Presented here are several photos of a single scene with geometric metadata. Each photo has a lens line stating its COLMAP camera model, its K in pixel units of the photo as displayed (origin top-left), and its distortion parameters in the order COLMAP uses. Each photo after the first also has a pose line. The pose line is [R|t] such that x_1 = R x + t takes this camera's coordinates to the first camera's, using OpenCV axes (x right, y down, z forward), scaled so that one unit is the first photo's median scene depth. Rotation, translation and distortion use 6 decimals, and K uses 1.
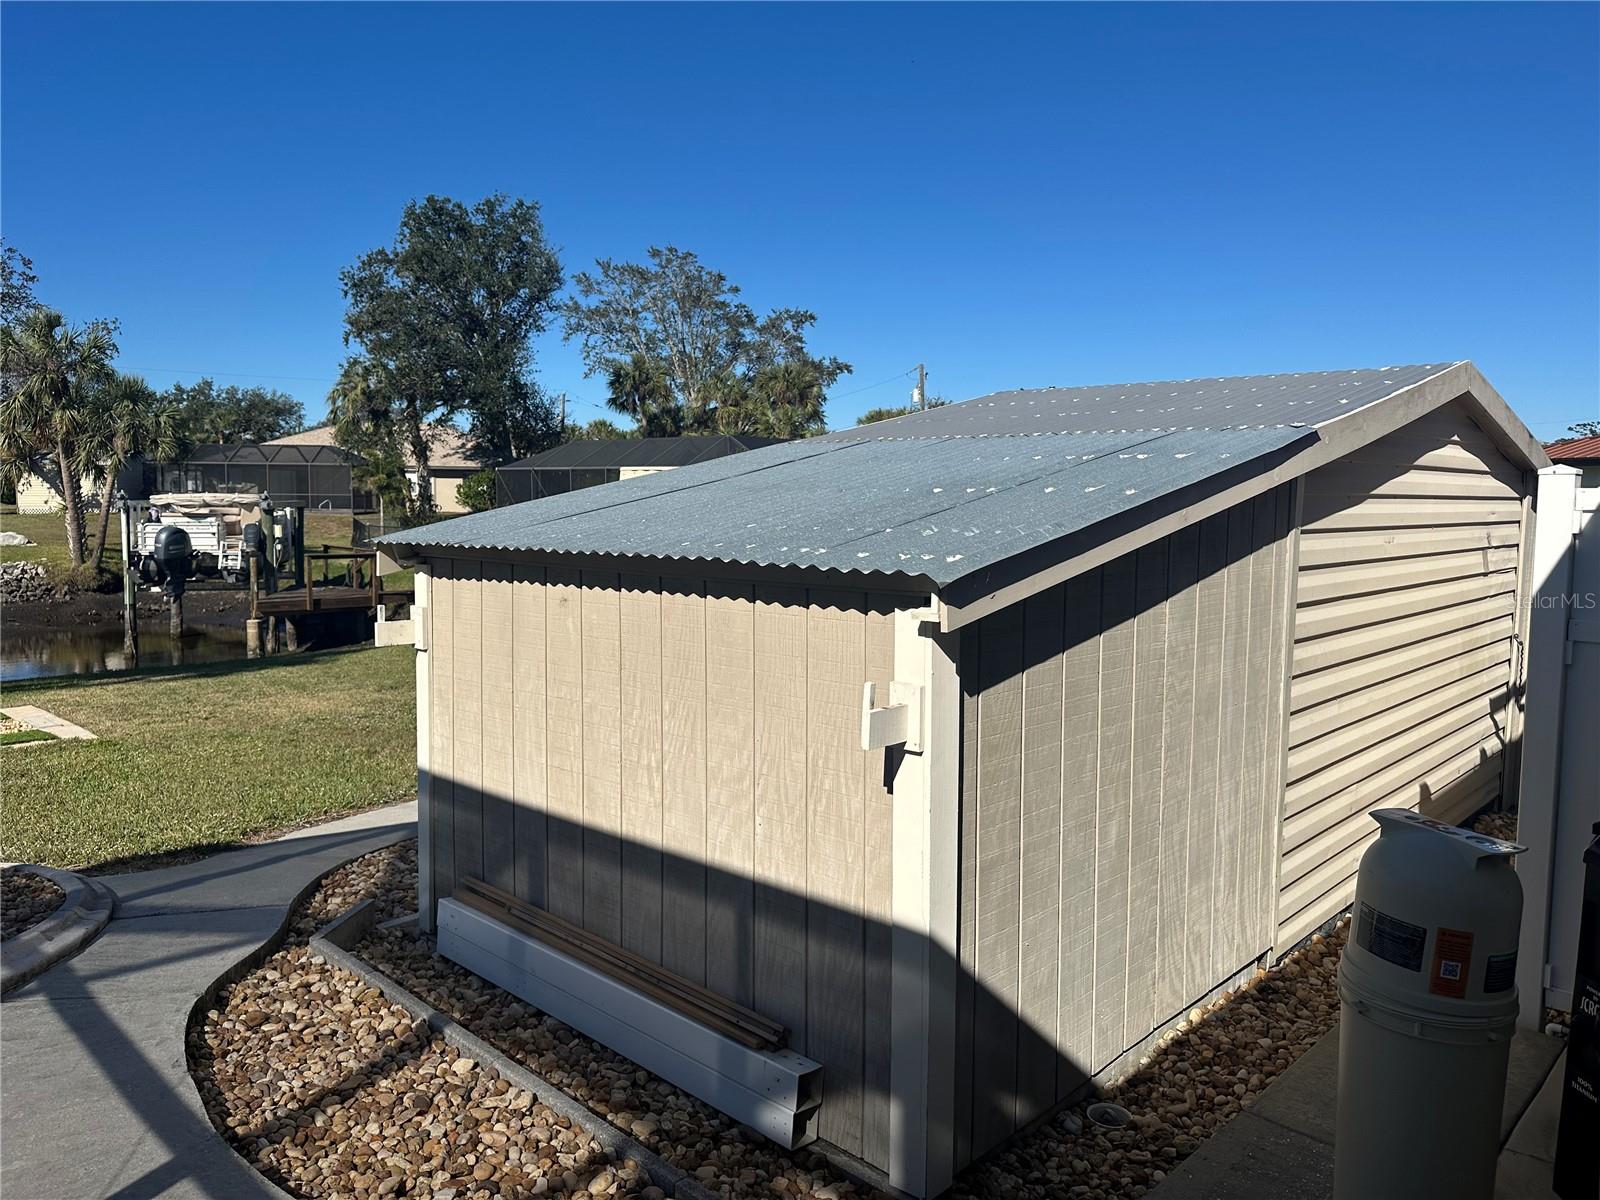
lens RADIAL K [[1115.3, 0, 771.3], [0, 1115.3, 597.4], [0, 0, 1]] dist [0.053132, -0.058613]
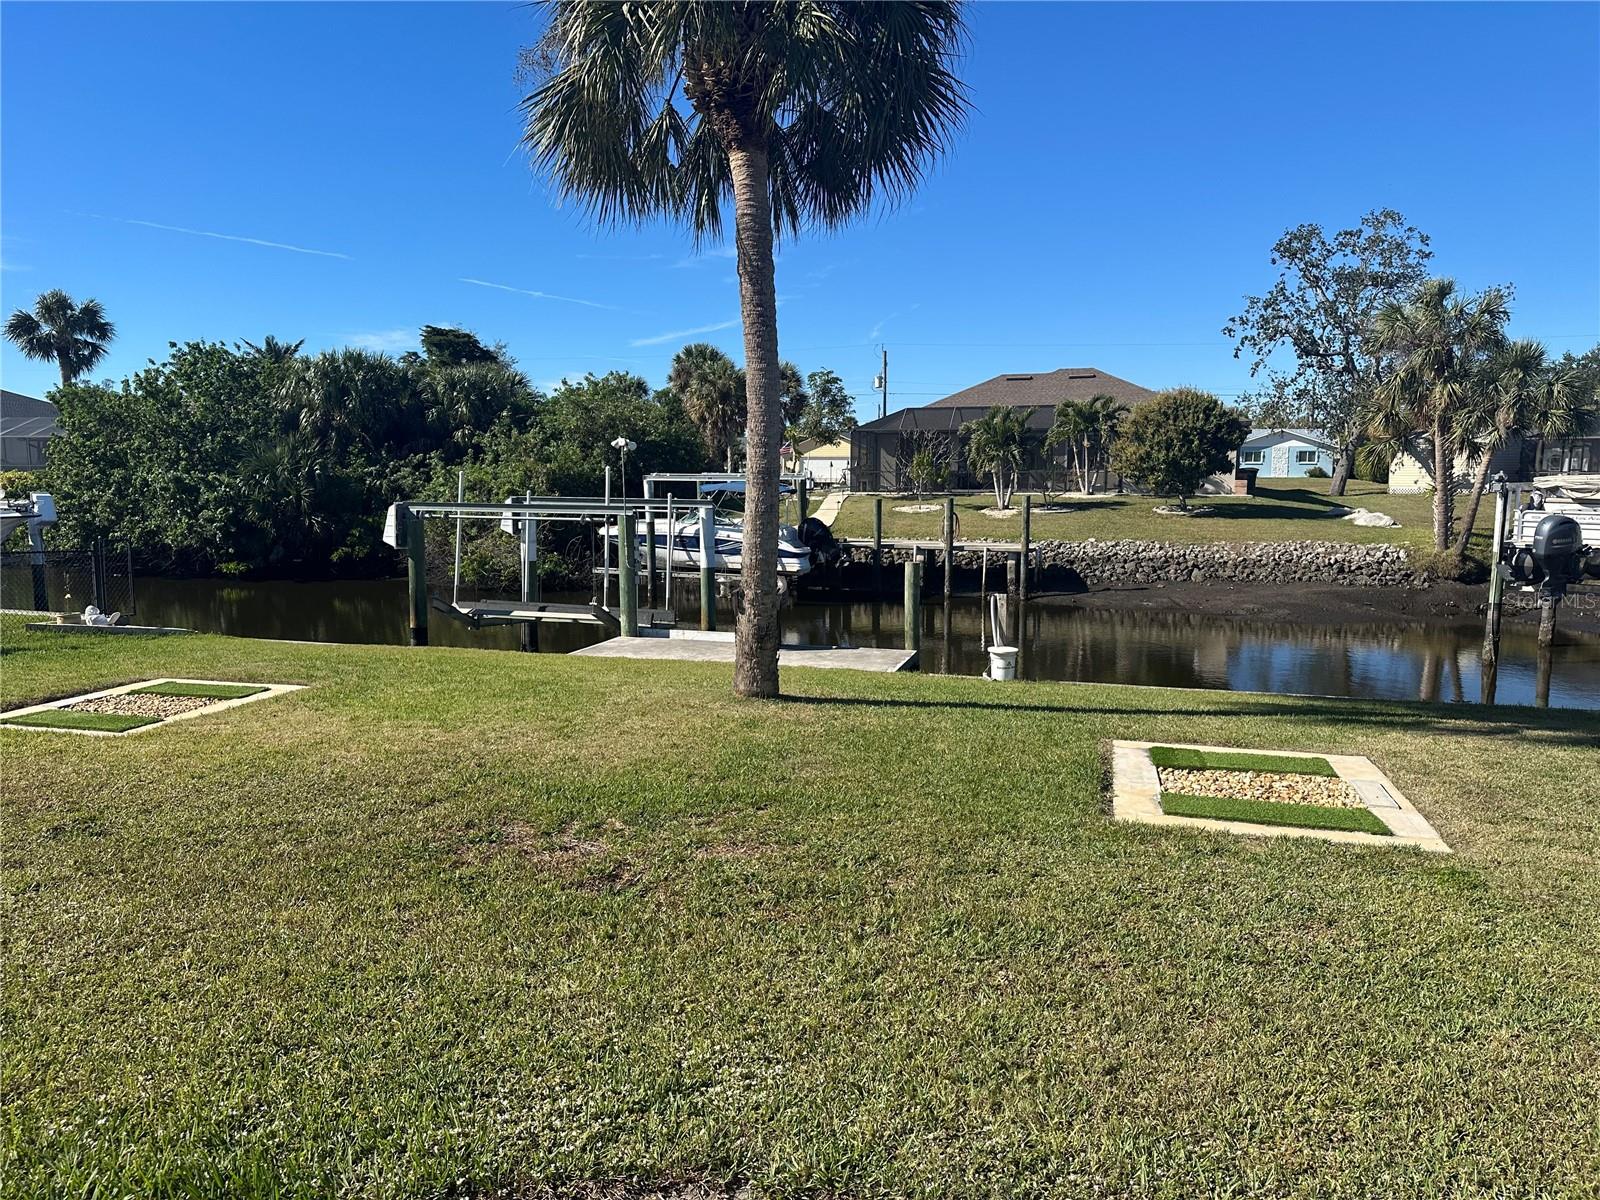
lens RADIAL K [[1115.3, 0, 804.8], [0, 1115.3, 586.2], [0, 0, 1]] dist [0.053132, -0.058613]
pose [[0.484706, 0.088377, -0.870201, -0.058160], [-0.080733, 0.995156, 0.056099, -0.009852], [0.870943, 0.043063, 0.489493, 0.091170]]
